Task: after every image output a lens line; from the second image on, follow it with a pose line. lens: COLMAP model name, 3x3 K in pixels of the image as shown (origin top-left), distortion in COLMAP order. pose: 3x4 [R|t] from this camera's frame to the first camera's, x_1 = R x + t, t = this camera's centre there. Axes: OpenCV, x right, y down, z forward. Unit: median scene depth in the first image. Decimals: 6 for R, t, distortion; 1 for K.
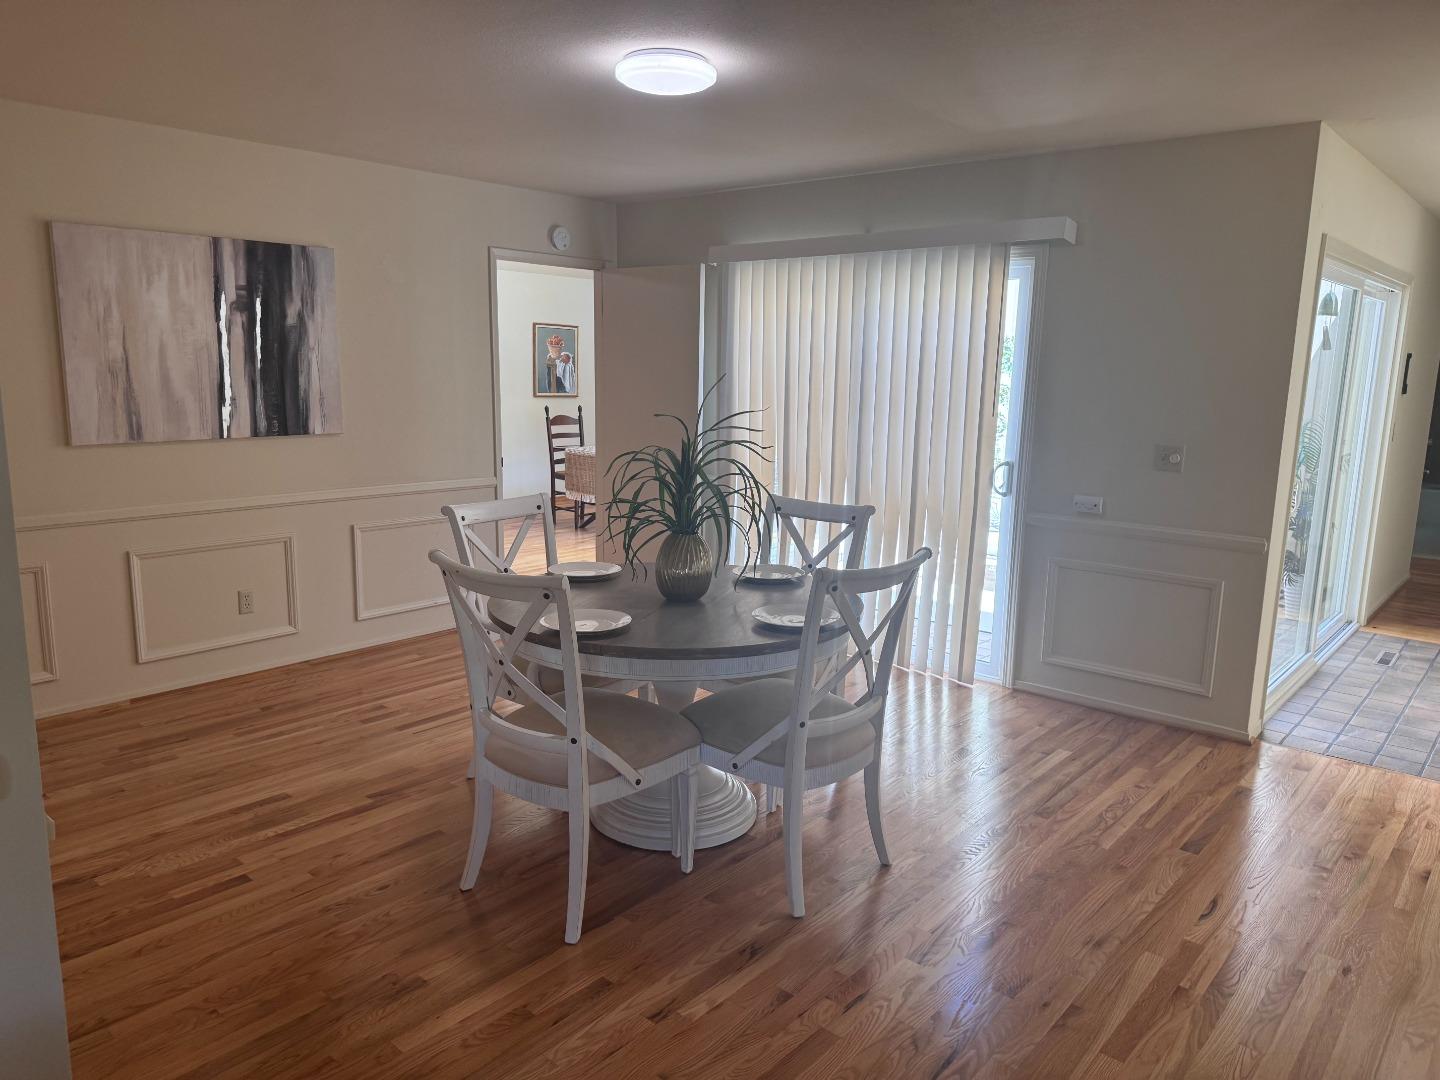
lens RADIAL K [[1005.2, 0, 727.6], [0, 1005.2, 539.2], [0, 0, 1]] dist [0.170452, -0.331247]
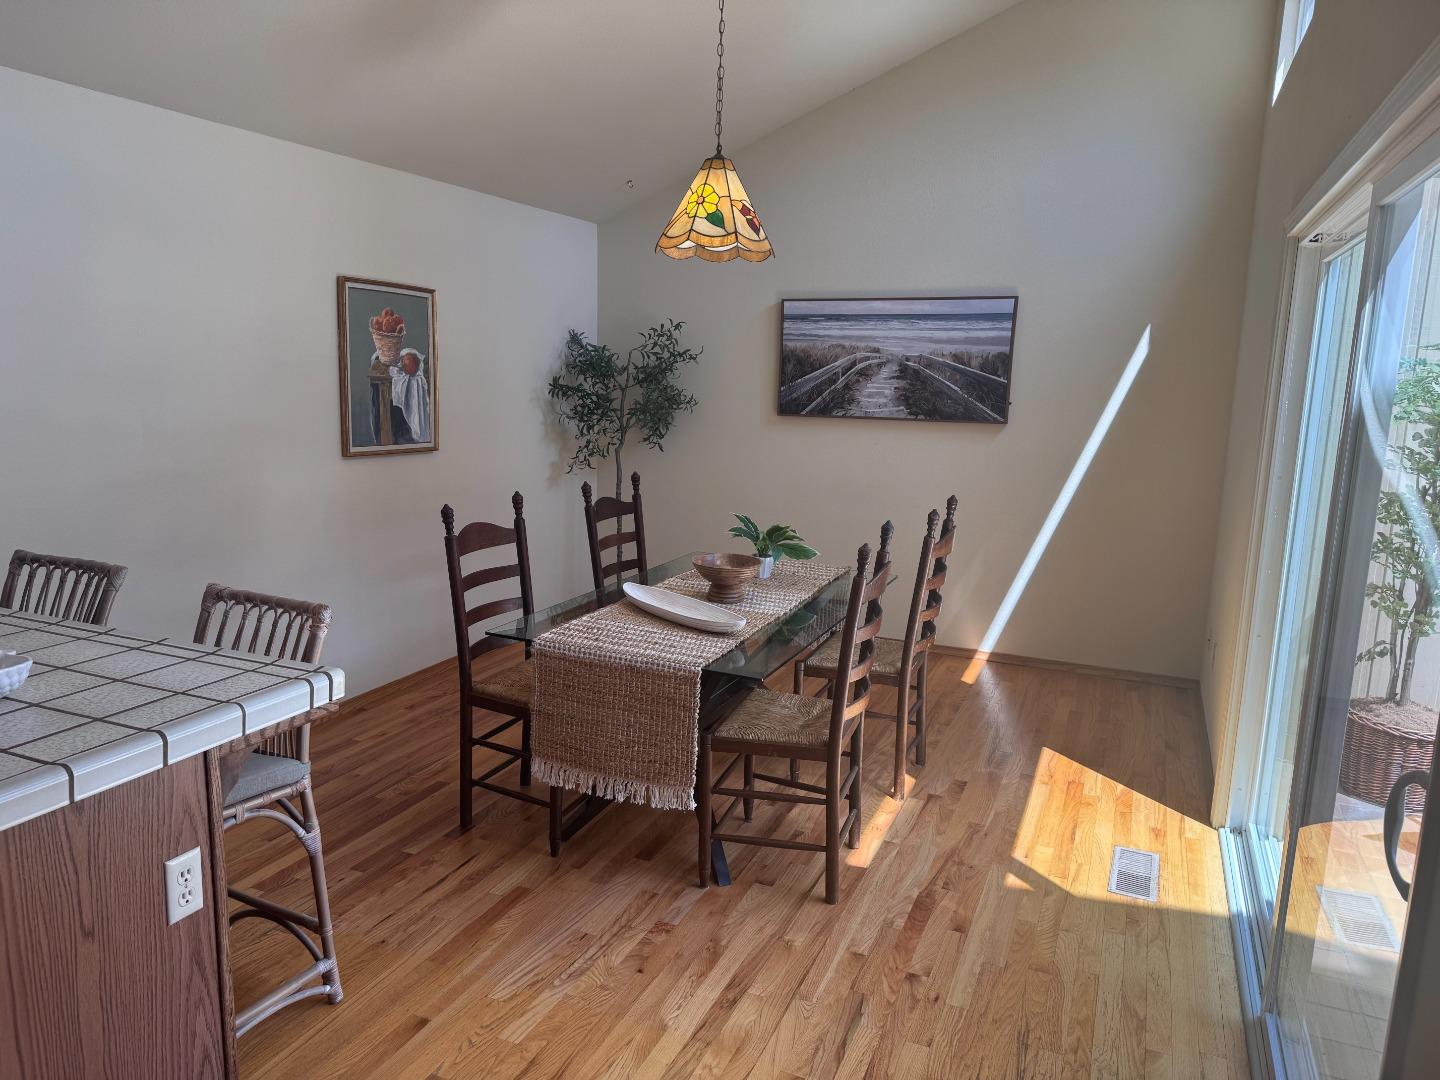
lens RADIAL K [[1005.2, 0, 727.6], [0, 1005.2, 539.2], [0, 0, 1]] dist [0.170452, -0.331247]
pose [[0.952564, -0.045409, 0.300933, -0.167372], [0.043921, 0.998966, 0.011712, -0.104073], [-0.301154, 0.002060, 0.953573, 0.551687]]
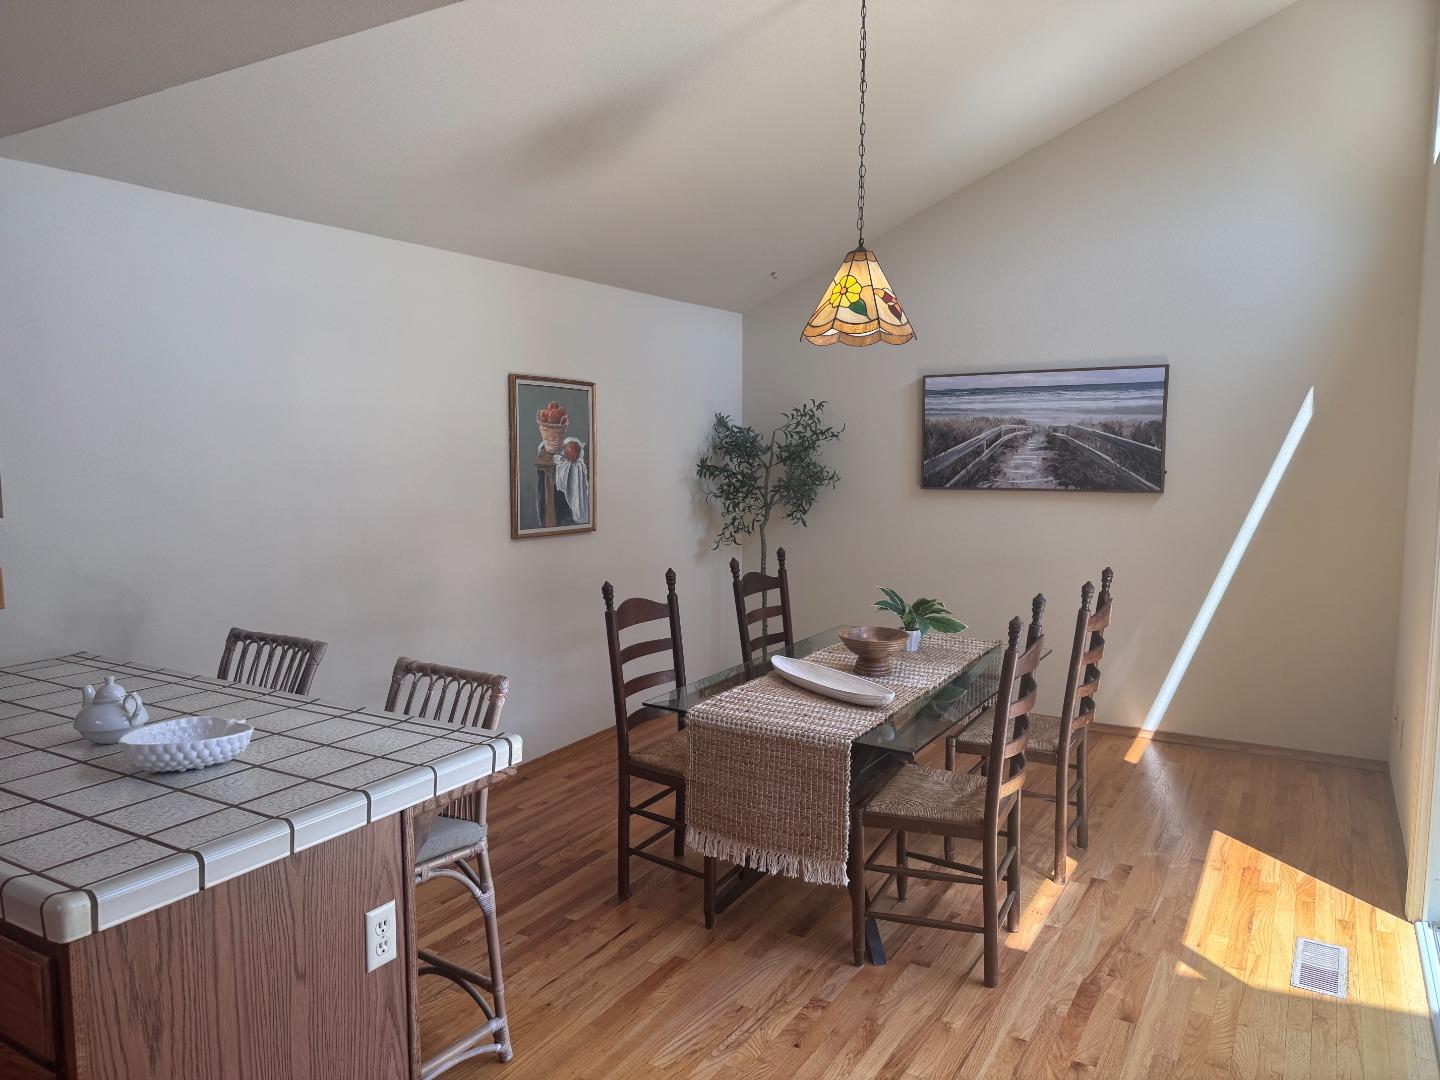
lens RADIAL K [[1005.2, 0, 727.6], [0, 1005.2, 539.2], [0, 0, 1]] dist [0.170452, -0.331247]
pose [[0.984964, -0.039940, 0.168080, -0.171106], [0.052074, 0.996297, -0.068413, -0.104094], [-0.164725, 0.076137, 0.983397, 0.543201]]
